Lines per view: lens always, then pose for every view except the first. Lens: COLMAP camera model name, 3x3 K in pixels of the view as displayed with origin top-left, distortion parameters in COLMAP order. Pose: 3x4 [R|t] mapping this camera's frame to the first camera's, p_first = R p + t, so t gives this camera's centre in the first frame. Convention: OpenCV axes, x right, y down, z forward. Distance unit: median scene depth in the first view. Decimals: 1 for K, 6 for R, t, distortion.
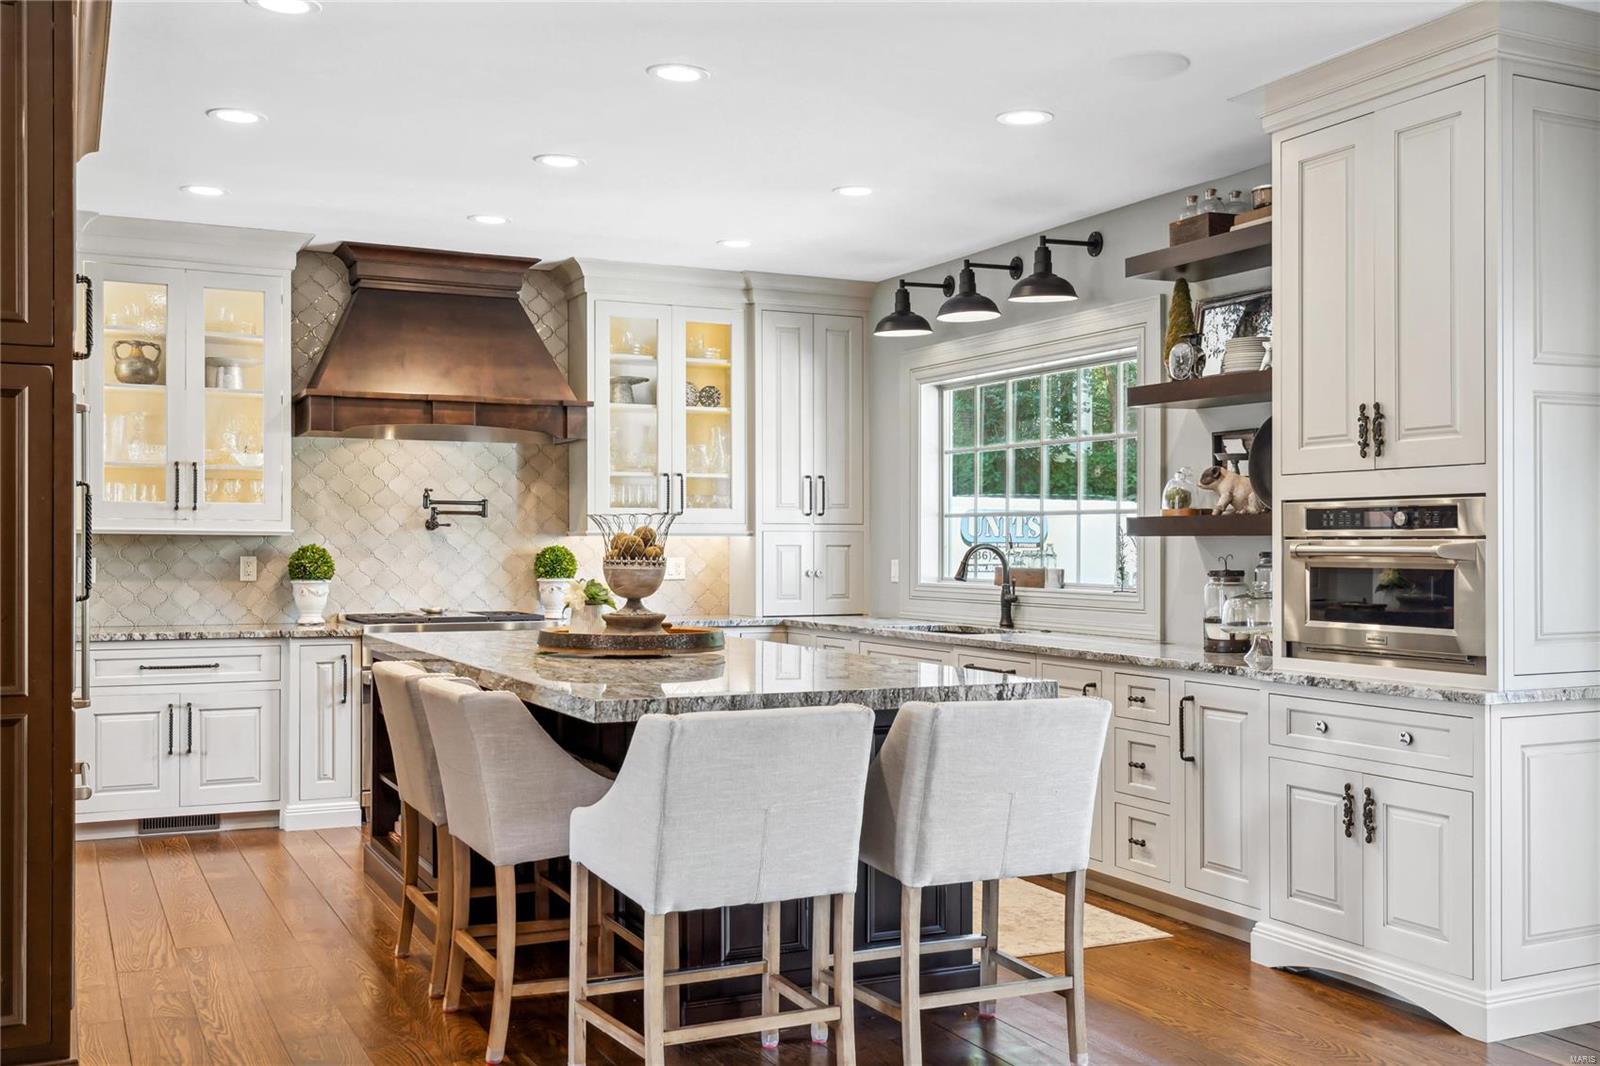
lens RADIAL K [[1564.0, 0, 803.5], [0, 1564.0, 534.8], [0, 0, 1]] dist [-0.002075, 0.000000]
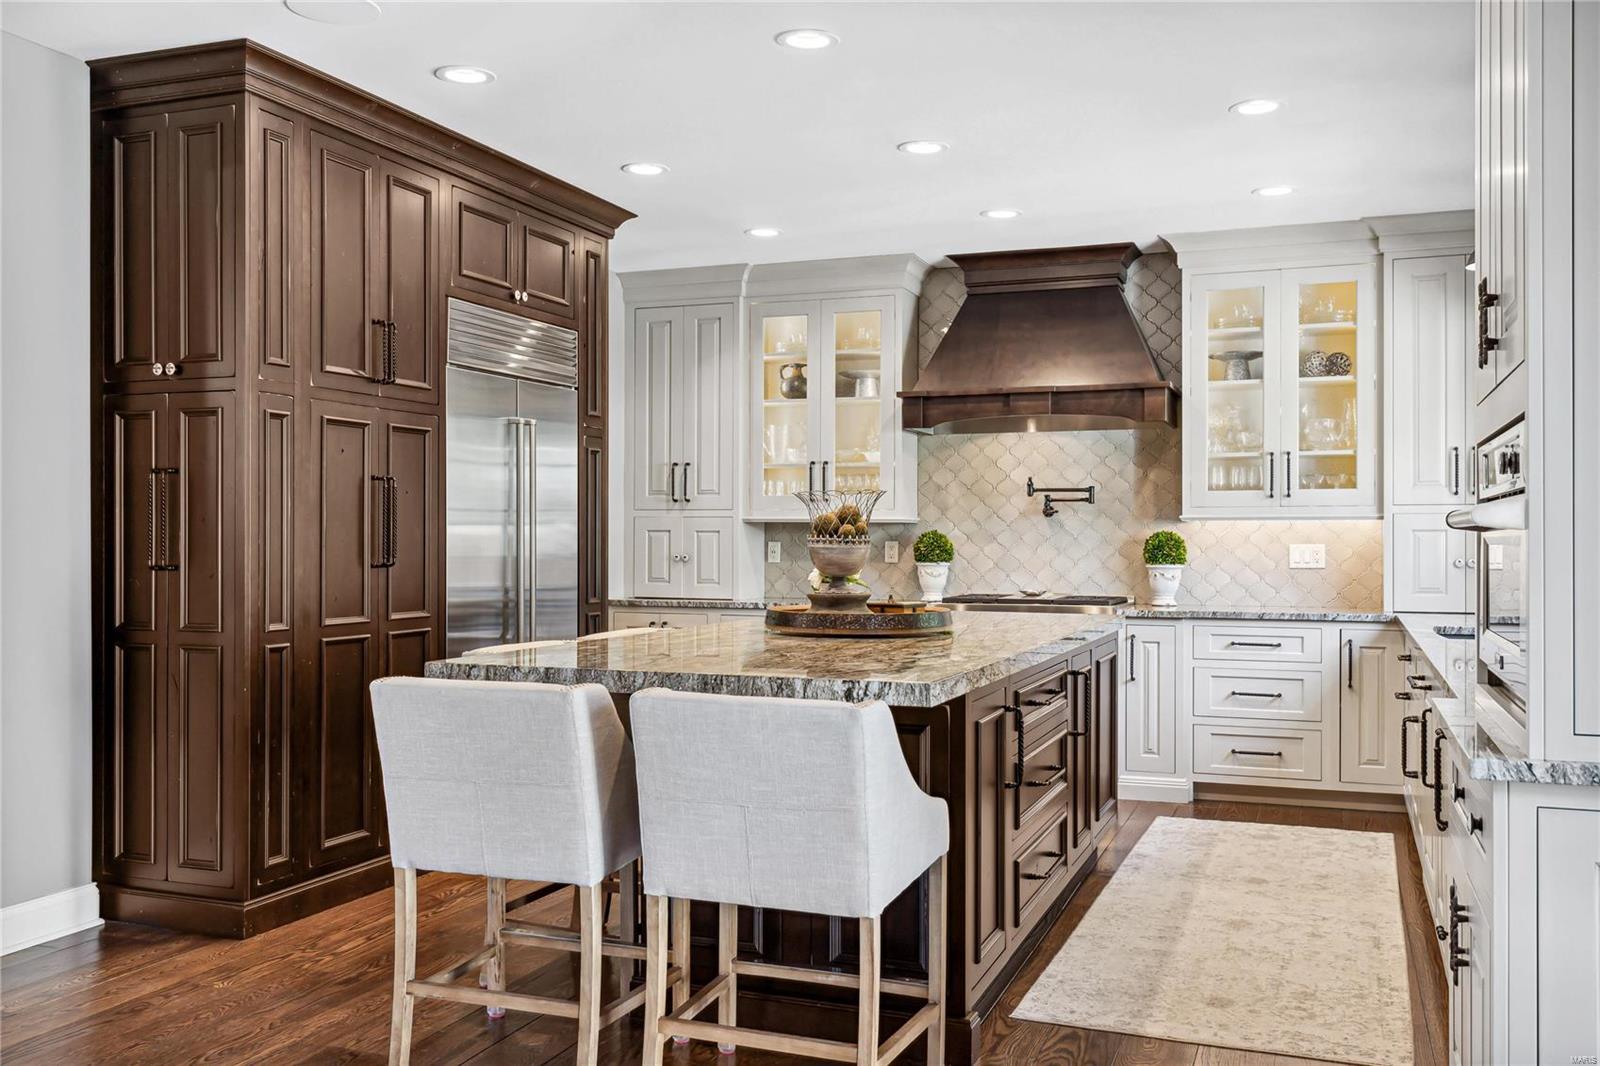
lens RADIAL K [[1386.3, 0, 805.3], [0, 1386.3, 539.0], [0, 0, 1]] dist [0.008881, 0.000698]
pose [[0.680570, -0.001255, -0.732682, 0.343776], [0.003691, 0.999992, 0.001715, 0.010020], [0.732674, -0.003871, 0.680569, 0.254947]]
